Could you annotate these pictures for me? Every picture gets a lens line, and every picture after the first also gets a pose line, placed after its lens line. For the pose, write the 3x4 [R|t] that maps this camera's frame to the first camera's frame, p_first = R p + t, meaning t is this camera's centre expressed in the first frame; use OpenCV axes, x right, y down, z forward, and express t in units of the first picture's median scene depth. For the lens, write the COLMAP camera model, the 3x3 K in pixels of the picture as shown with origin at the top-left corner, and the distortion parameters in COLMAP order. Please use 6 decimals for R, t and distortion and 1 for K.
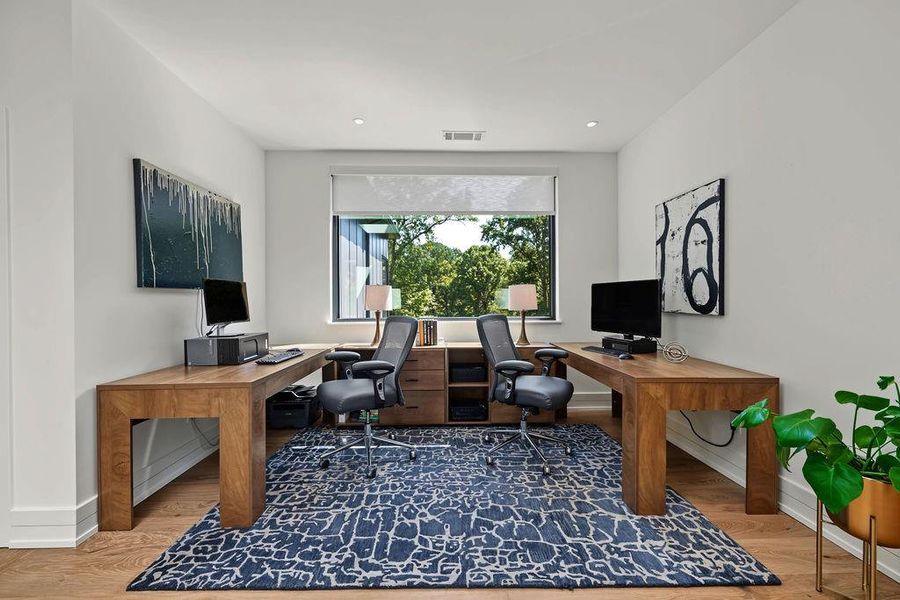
lens RADIAL K [[354.6, 0, 447.8], [0, 354.6, 301.2], [0, 0, 1]] dist [-0.000867, -0.000998]
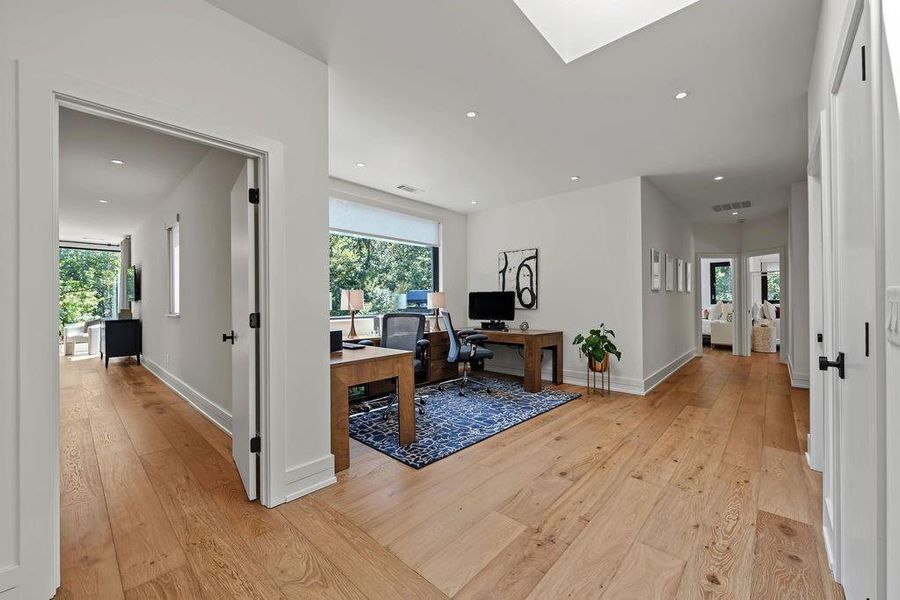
lens RADIAL K [[354.6, 0, 457.6], [0, 354.6, 297.3], [0, 0, 1]] dist [-0.000867, -0.000998]
pose [[0.690282, 0.010789, 0.723460, -1.212113], [0.002377, 0.999850, -0.017178, 0.004846], [-0.723536, 0.013577, 0.690153, -0.204967]]
